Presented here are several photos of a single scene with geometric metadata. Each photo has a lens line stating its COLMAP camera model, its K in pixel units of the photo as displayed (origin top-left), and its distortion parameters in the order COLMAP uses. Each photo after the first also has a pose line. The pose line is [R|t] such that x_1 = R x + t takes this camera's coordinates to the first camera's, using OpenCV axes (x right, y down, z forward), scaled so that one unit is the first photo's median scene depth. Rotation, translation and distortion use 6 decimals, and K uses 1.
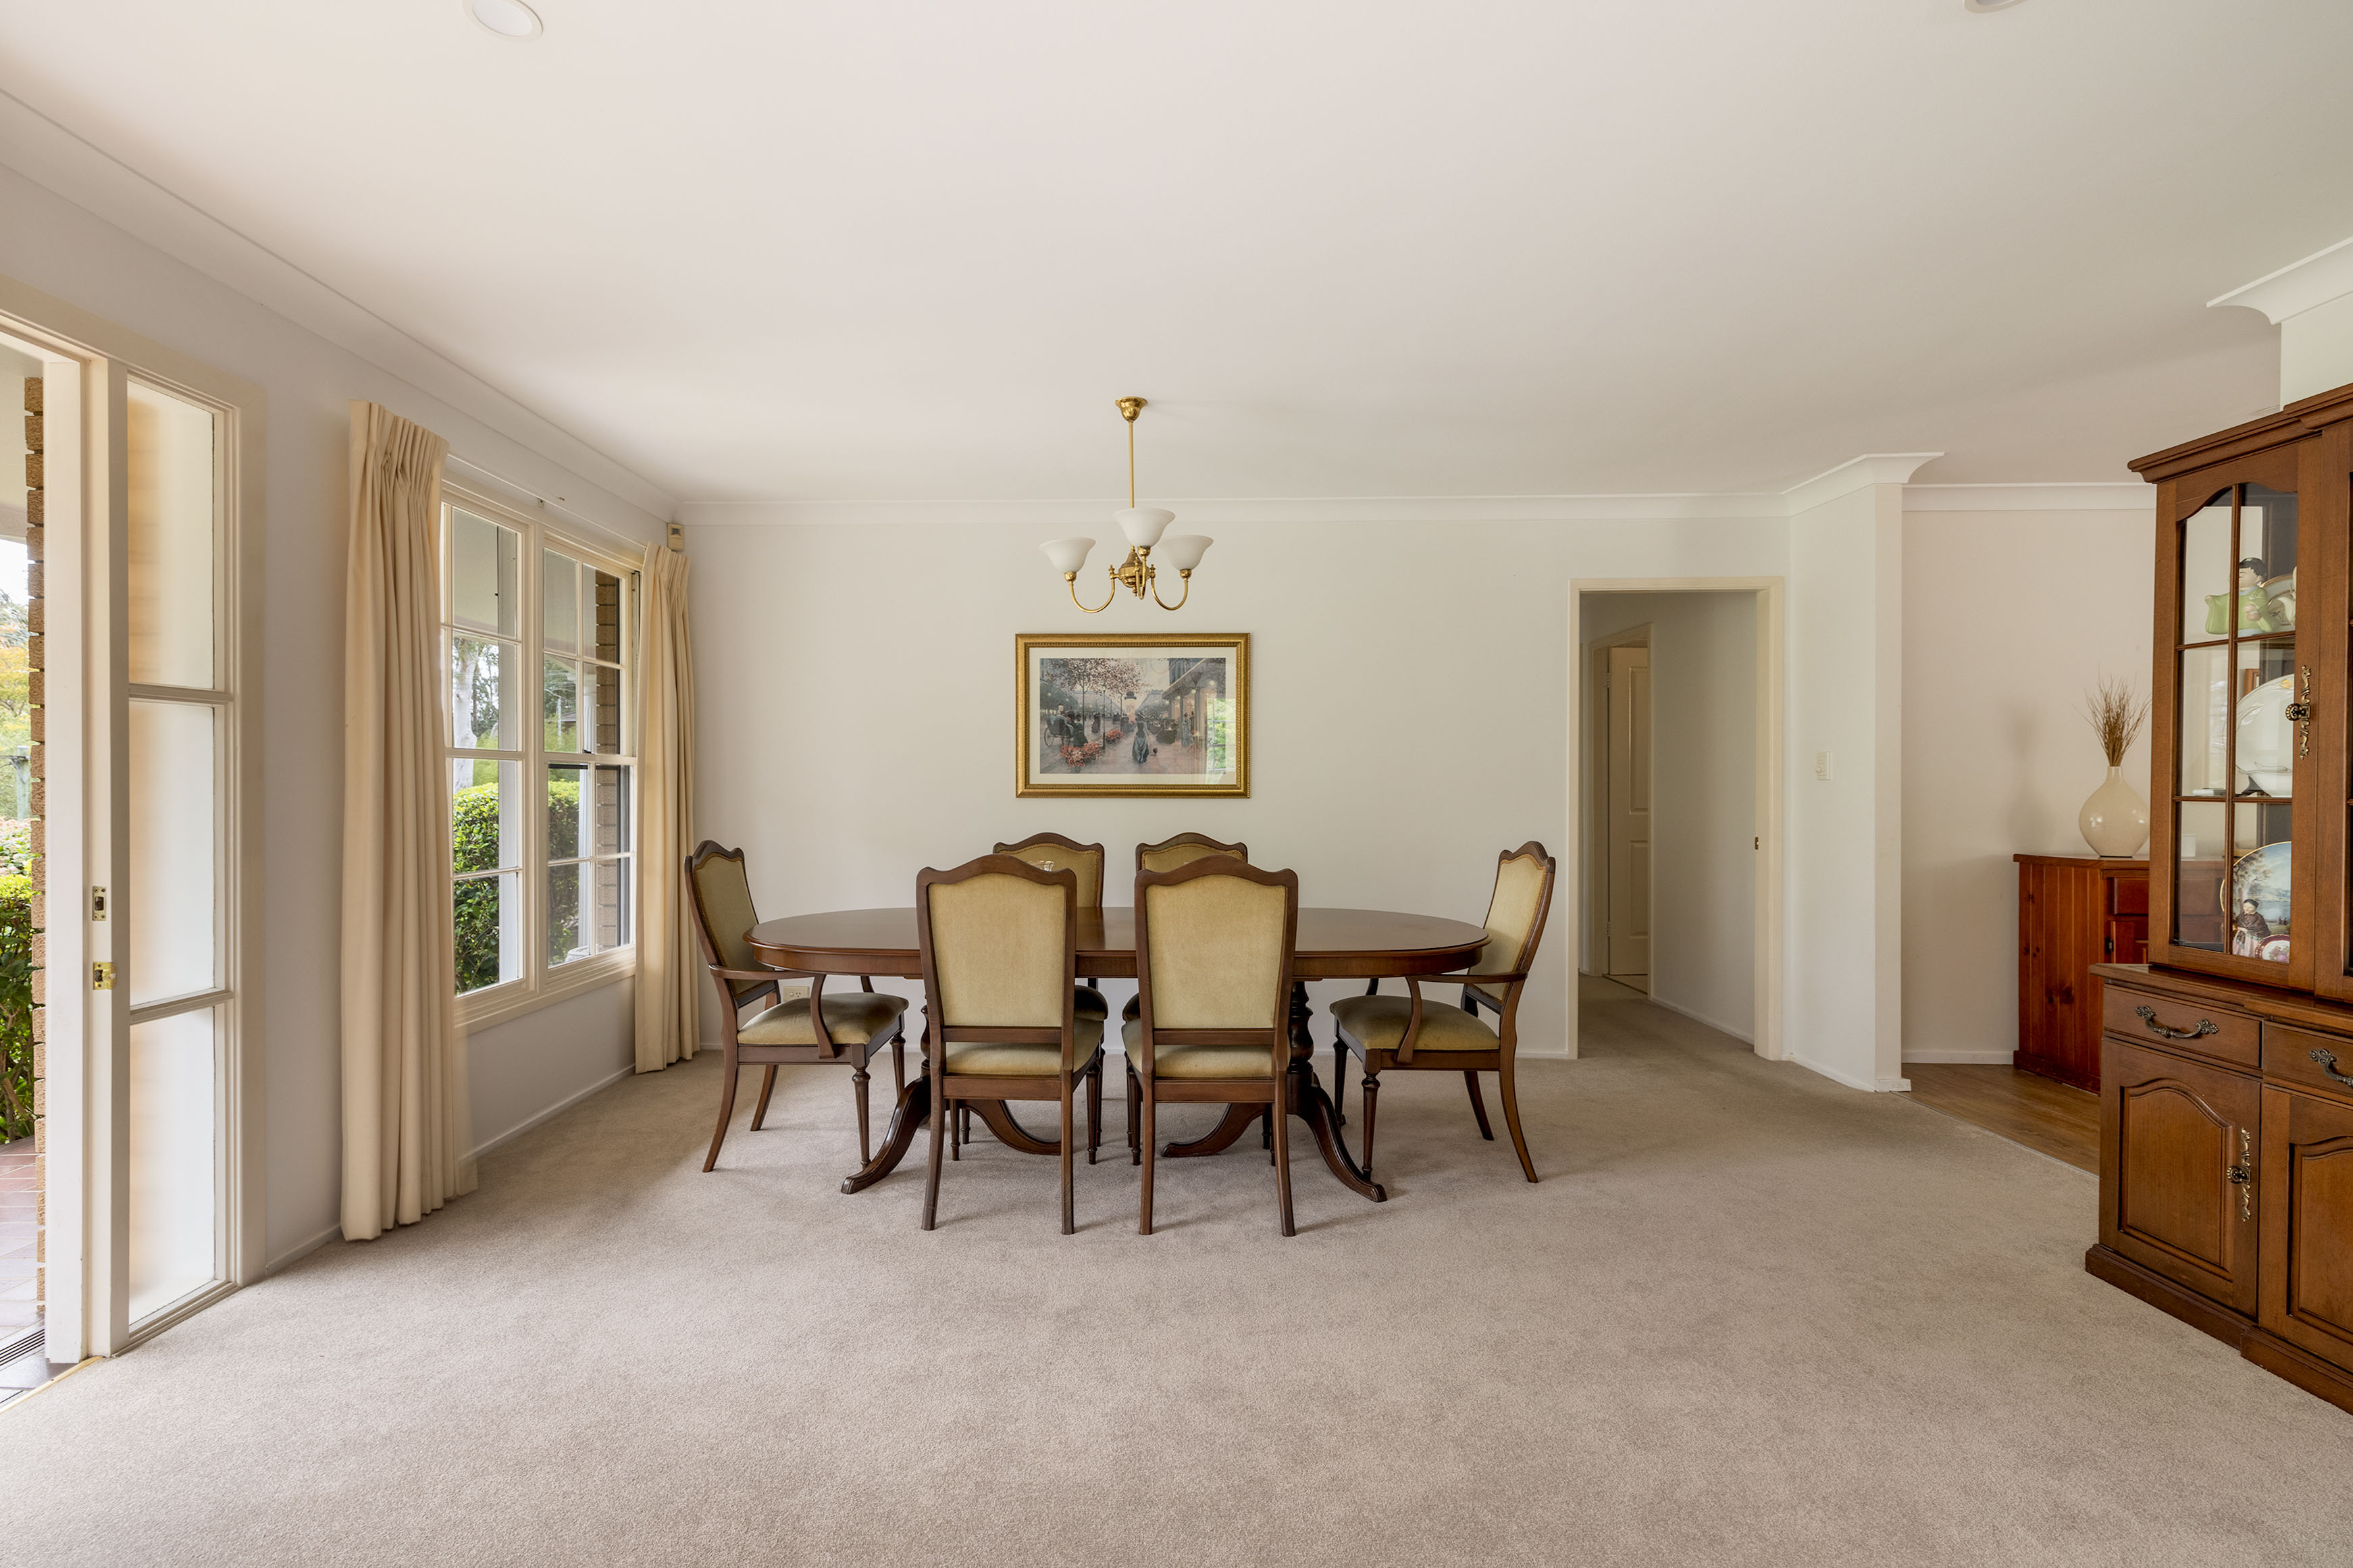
lens RADIAL K [[1016.0, 0, 1109.4], [0, 1016.0, 796.8], [0, 0, 1]] dist [0.000961, 0.000038]
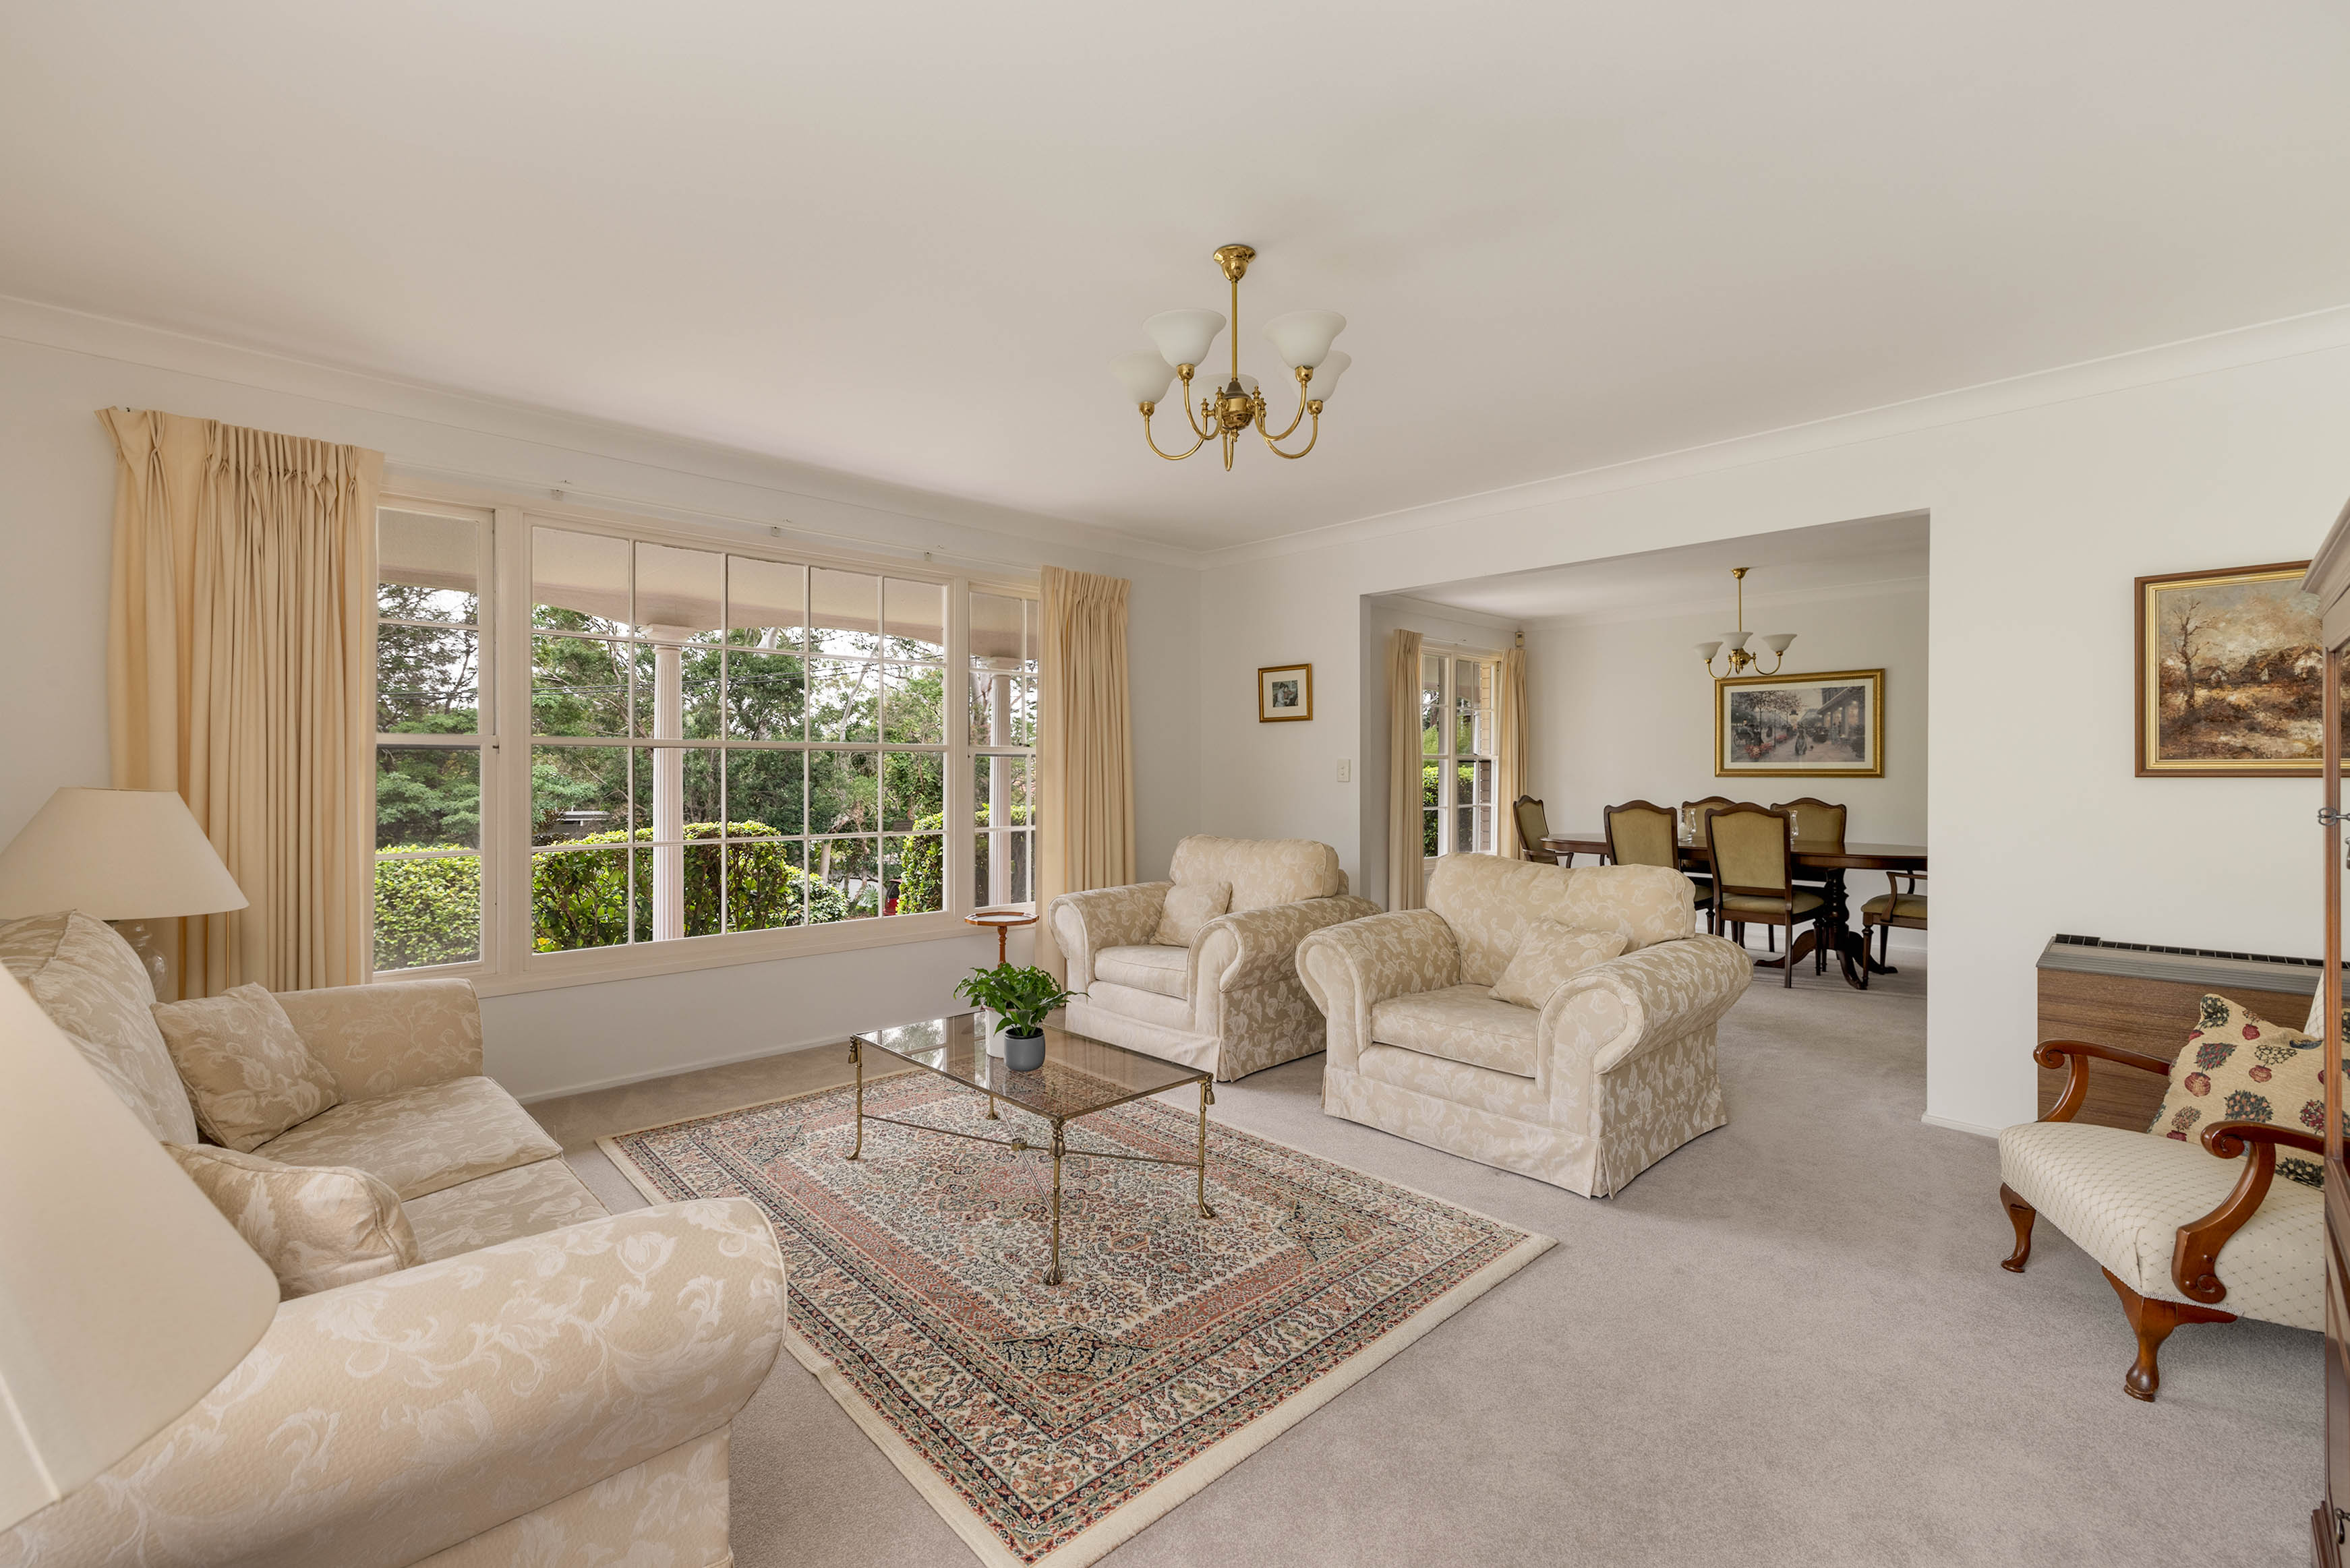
lens RADIAL K [[1014.6, 0, 1170.8], [0, 1014.6, 776.3], [0, 0, 1]] dist [0.000961, 0.000038]
pose [[0.715194, 0.002542, -0.698922, 0.435728], [-0.005916, 0.999980, -0.002418, 0.008984], [0.698901, 0.005864, 0.715194, -0.818887]]
